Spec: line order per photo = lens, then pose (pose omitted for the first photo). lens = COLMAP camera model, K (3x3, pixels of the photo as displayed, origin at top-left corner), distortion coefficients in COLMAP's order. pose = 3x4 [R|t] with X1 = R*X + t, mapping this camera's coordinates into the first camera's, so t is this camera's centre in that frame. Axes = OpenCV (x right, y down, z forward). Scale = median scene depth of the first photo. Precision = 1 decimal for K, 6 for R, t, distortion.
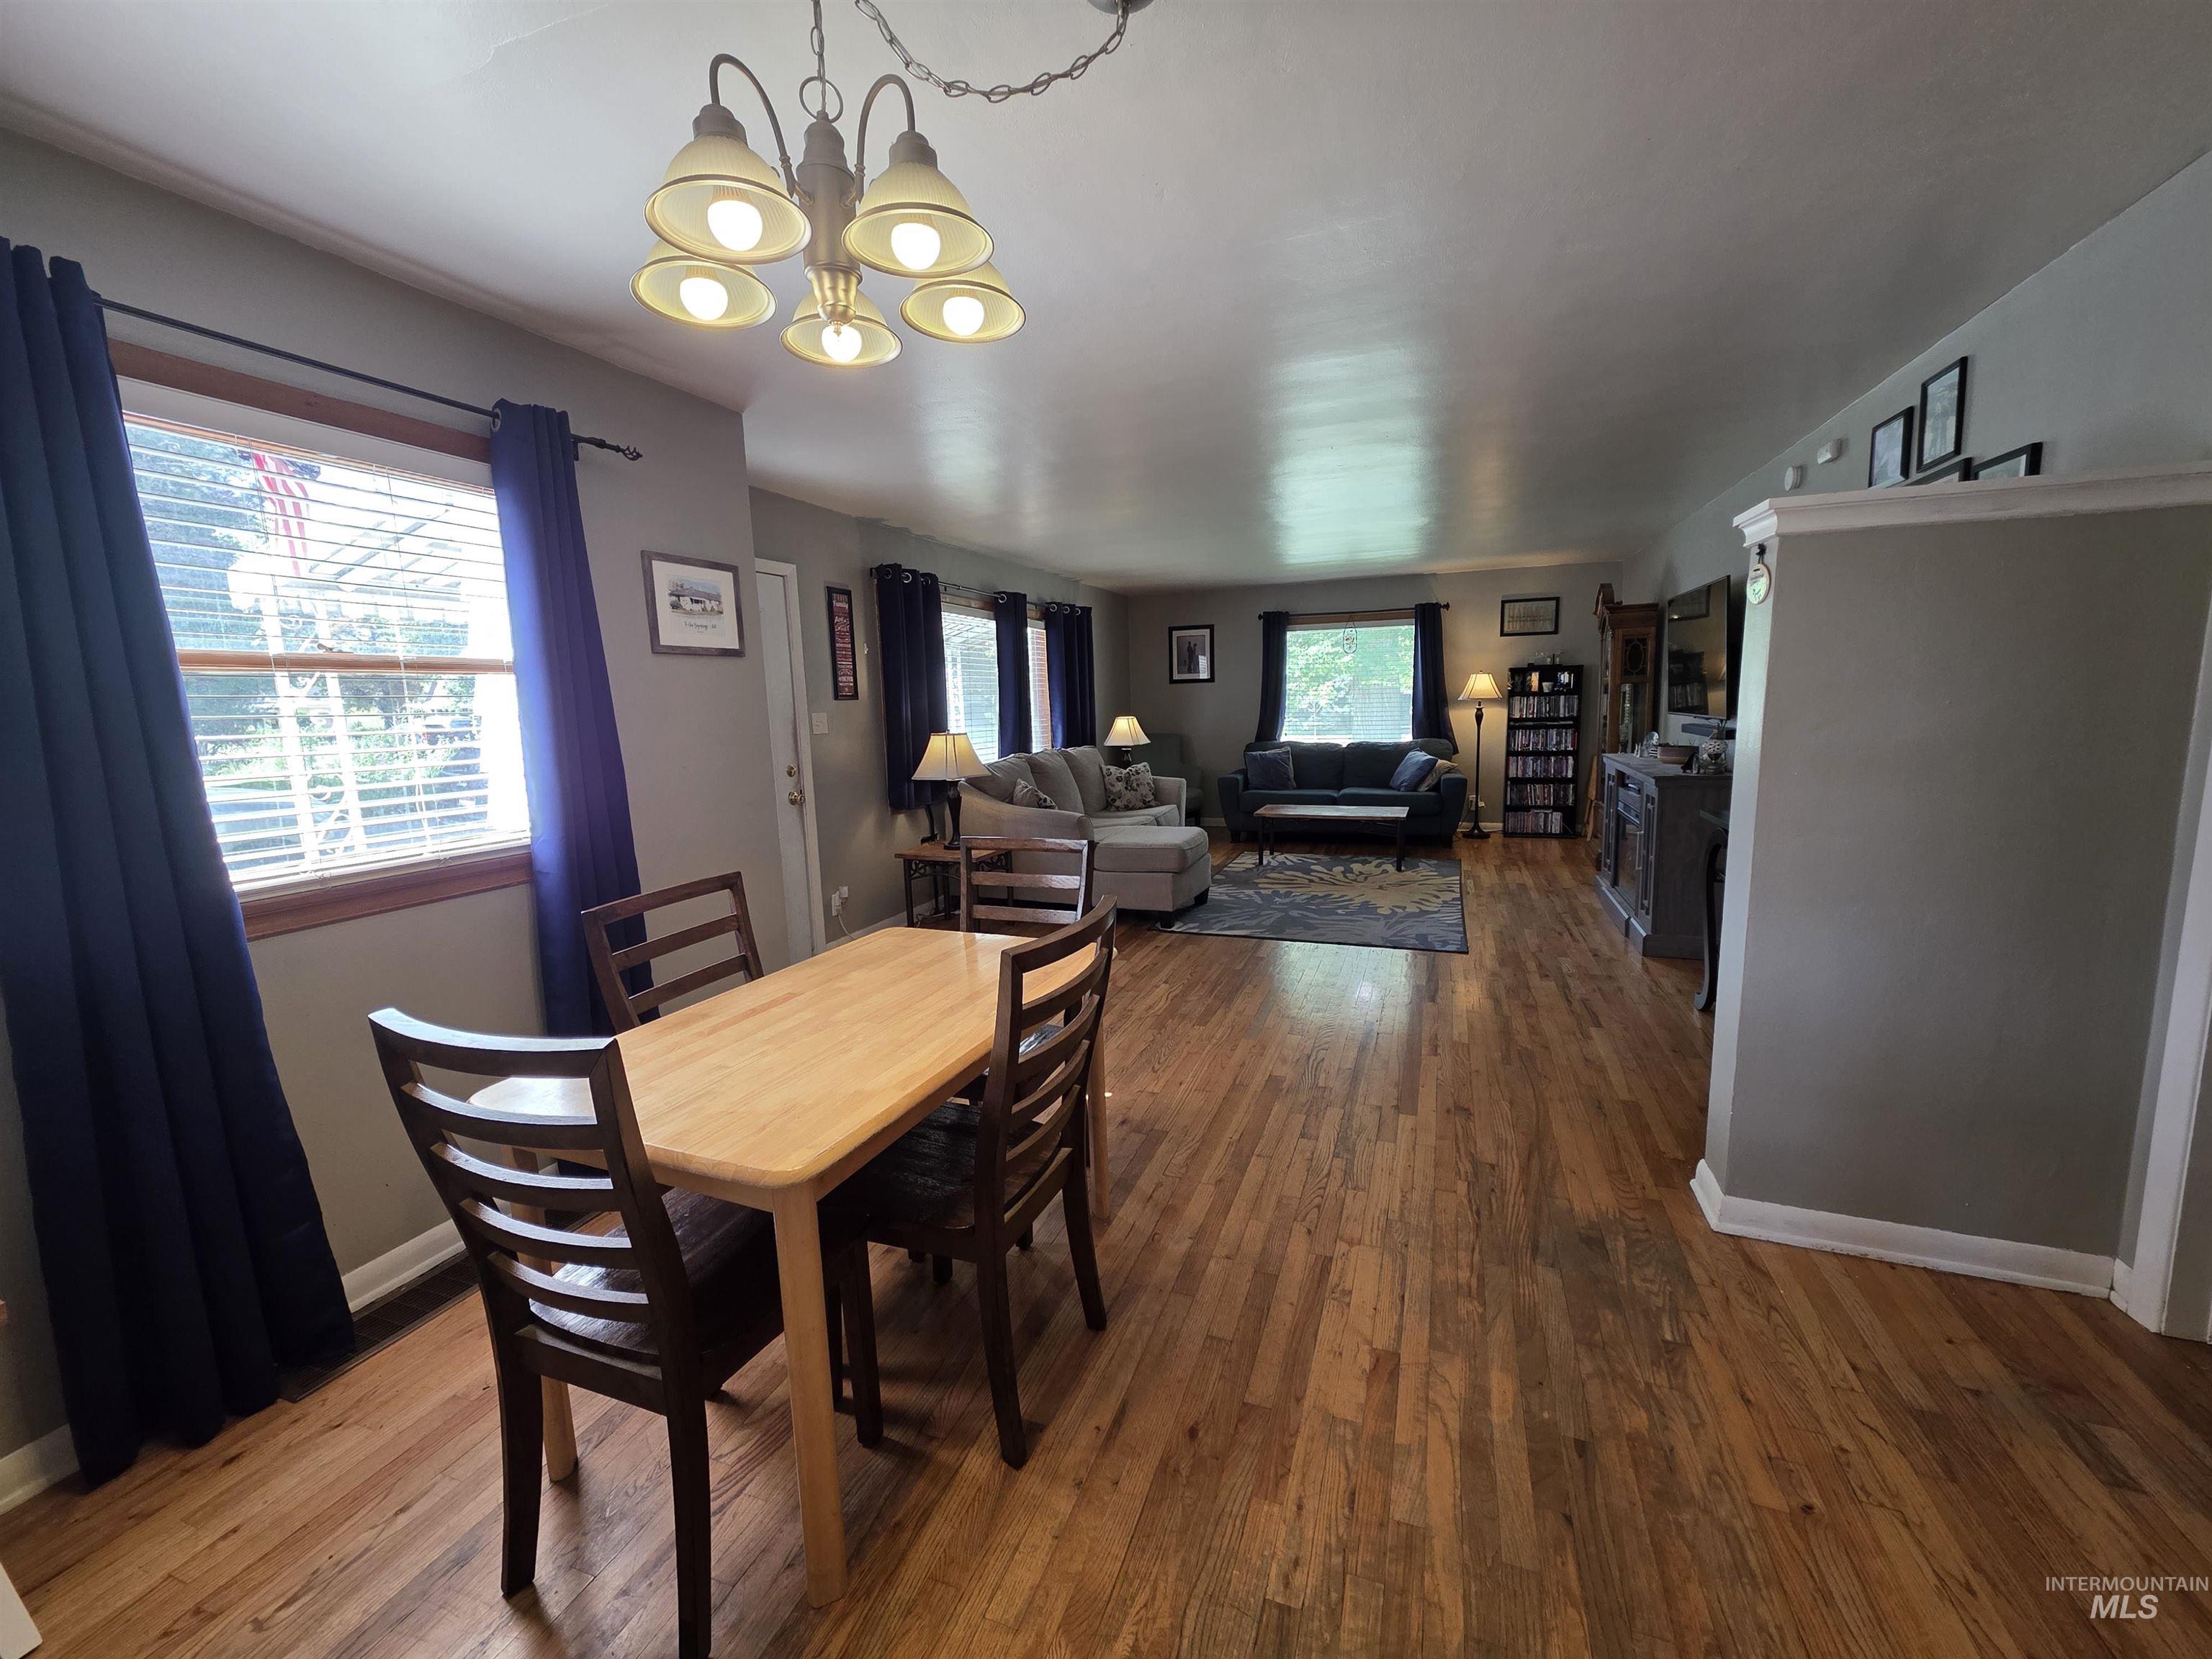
lens RADIAL K [[879.2, 0, 1119.1], [0, 879.2, 823.6], [0, 0, 1]] dist [0.003614, -0.001196]
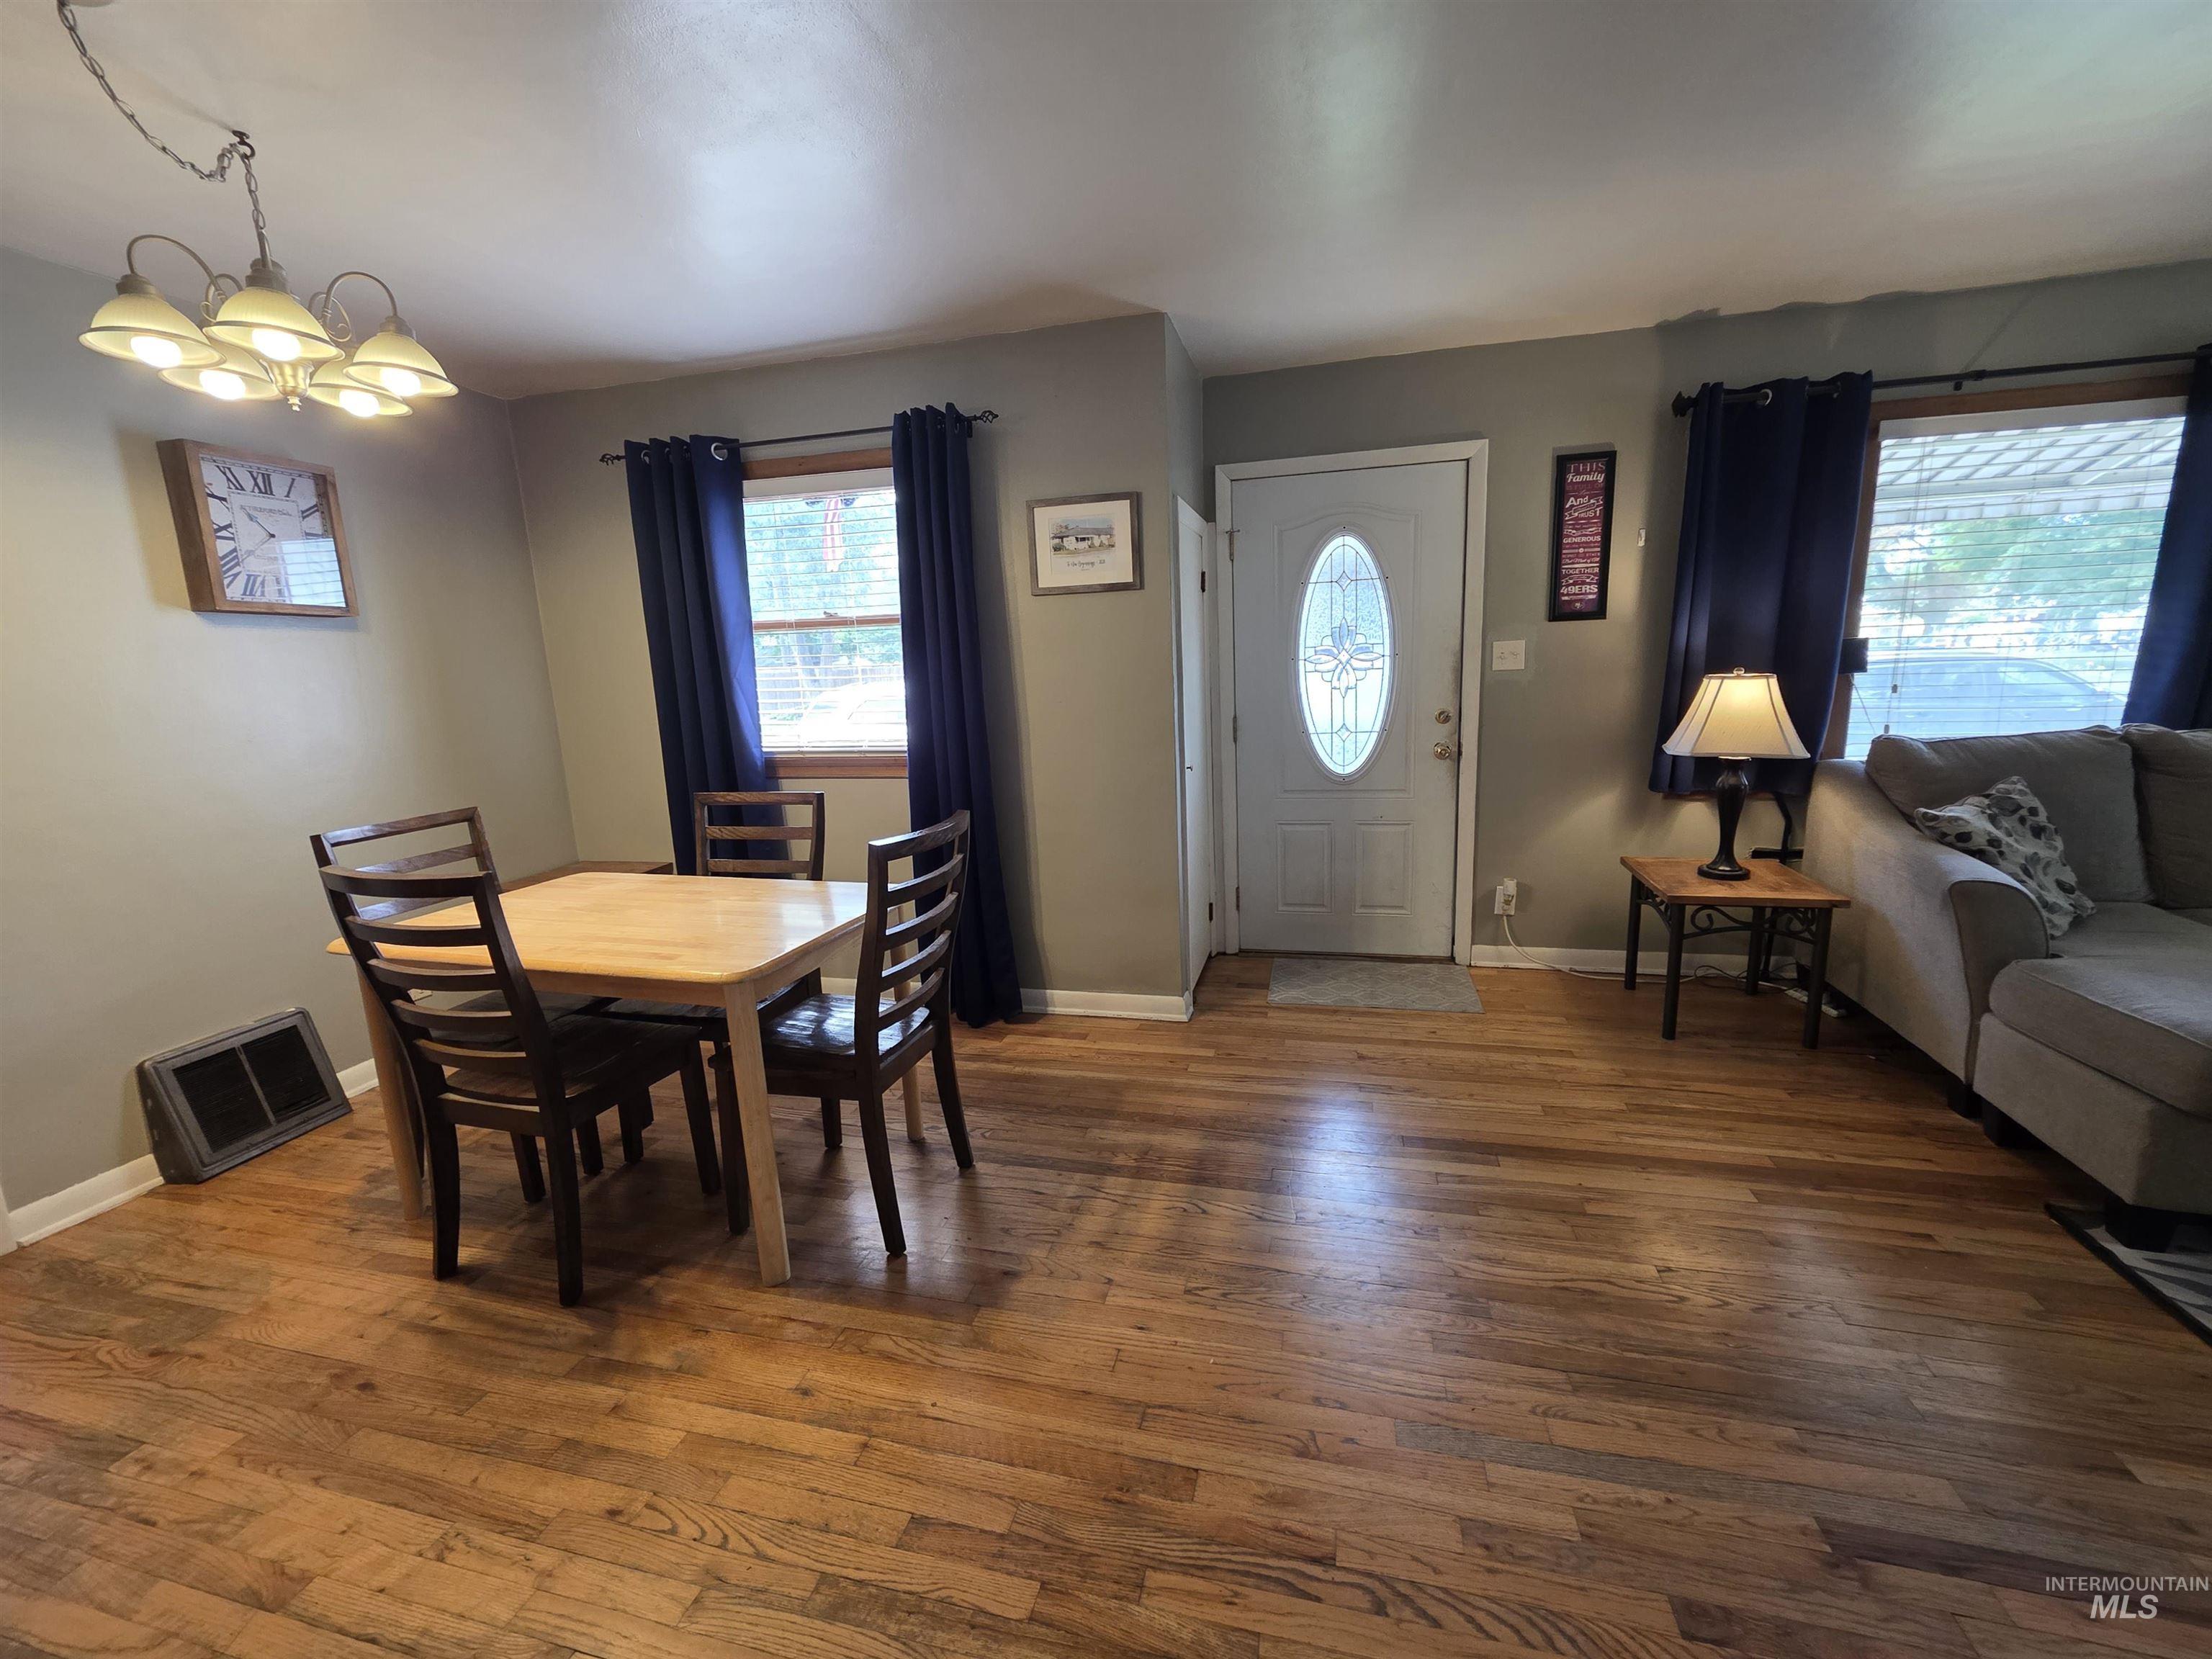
lens RADIAL K [[879.2, 0, 1119.5], [0, 879.2, 824.8], [0, 0, 1]] dist [0.003614, -0.001196]
pose [[0.108563, 0.207338, -0.972227, 0.228566], [-0.105488, 0.974888, 0.196127, -0.052991], [0.988477, 0.081266, 0.127708, 0.369102]]
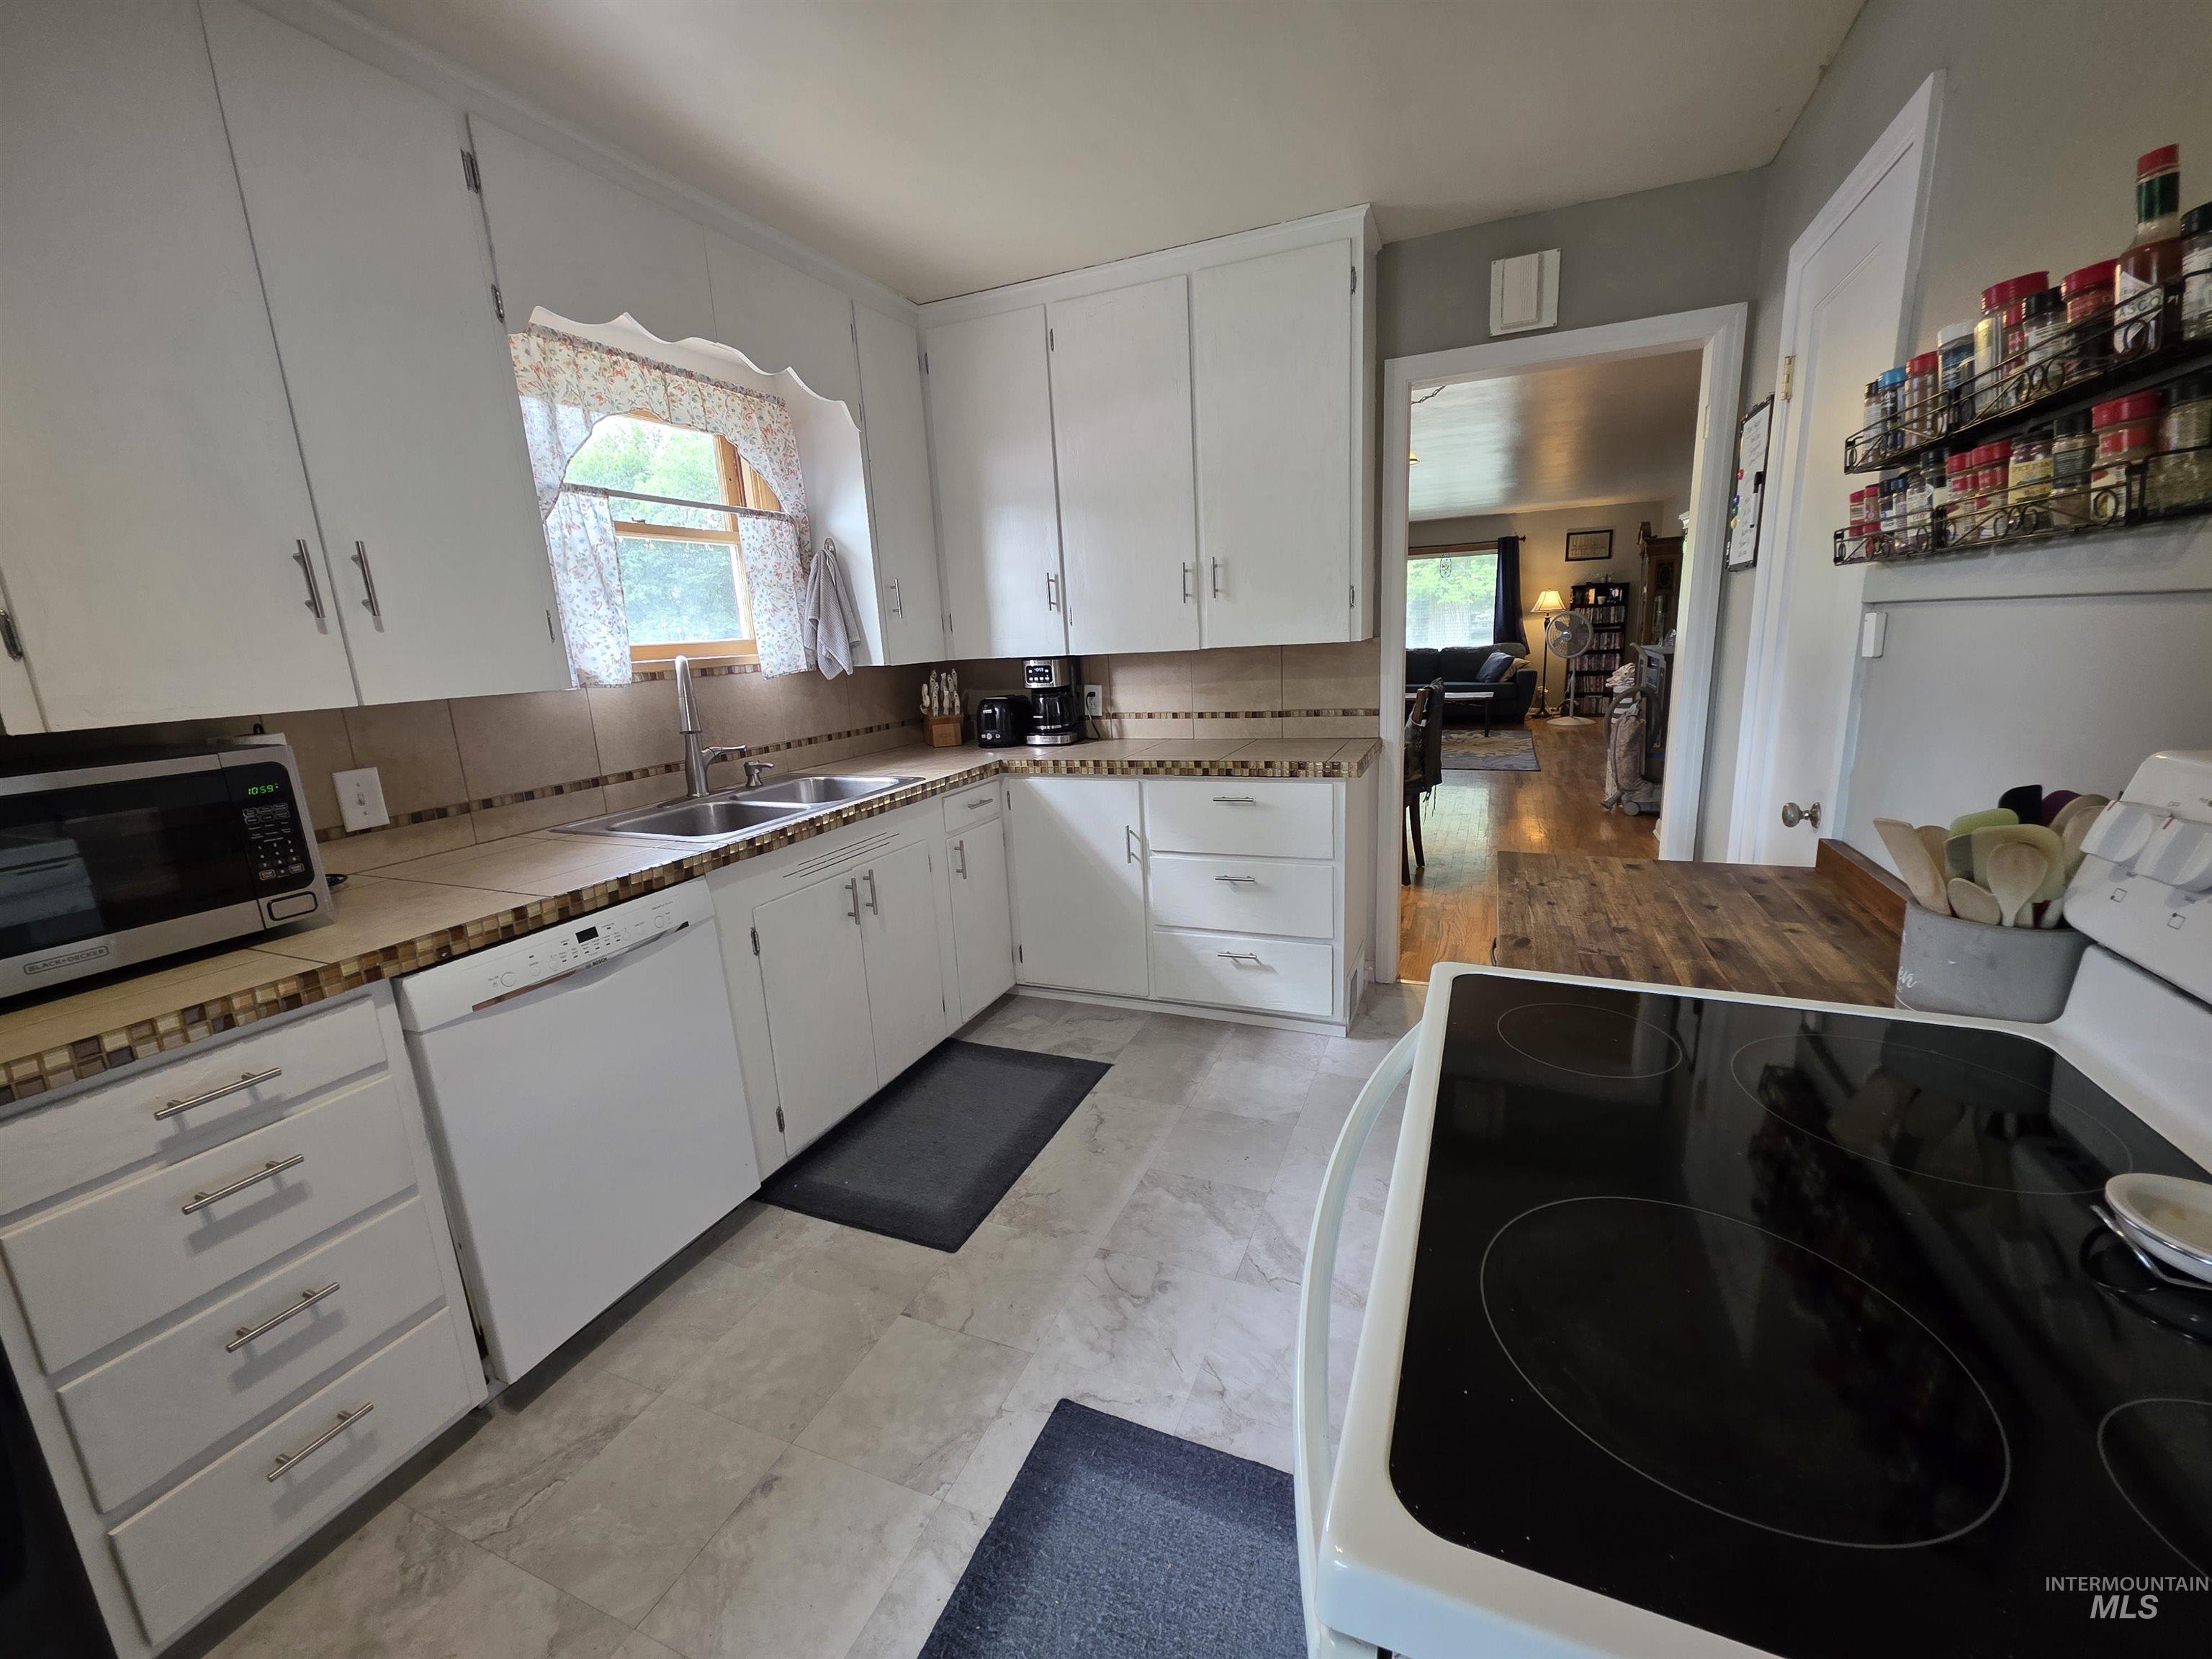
lens RADIAL K [[879.2, 0, 1115.0], [0, 879.2, 822.2], [0, 0, 1]] dist [0.003614, -0.001196]
pose [[0.998344, -0.007442, -0.057041, -0.169903], [0.011784, 0.997026, 0.076161, 0.068348], [0.056304, -0.076707, 0.995463, -0.384317]]
